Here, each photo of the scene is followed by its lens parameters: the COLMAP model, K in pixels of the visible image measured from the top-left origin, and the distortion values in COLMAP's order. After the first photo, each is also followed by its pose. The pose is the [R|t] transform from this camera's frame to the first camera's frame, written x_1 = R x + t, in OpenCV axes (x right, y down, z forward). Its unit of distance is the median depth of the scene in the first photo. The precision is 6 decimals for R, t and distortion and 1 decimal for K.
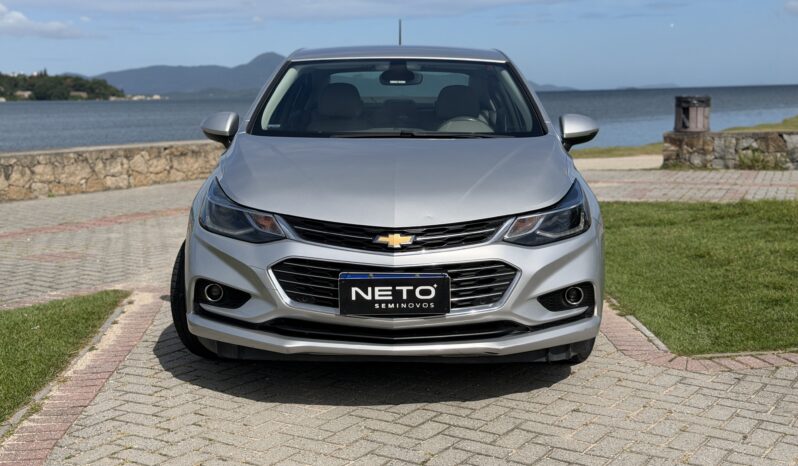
lens RADIAL K [[1102.1, 0, 398.8], [0, 1102.1, 233.8], [0, 0, 1]] dist [0.109172, 0.000000]
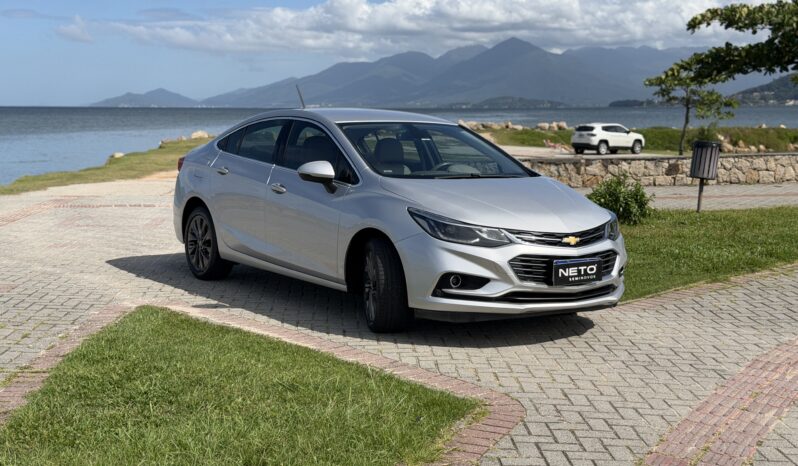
lens RADIAL K [[1102.1, 0, 392.5], [0, 1102.1, 237.1], [0, 0, 1]] dist [0.109172, 0.000000]
pose [[0.796738, -0.045593, 0.602602, -1.251652], [0.049030, 0.998740, 0.010739, -0.031089], [-0.602332, 0.020989, 0.797969, -0.197805]]
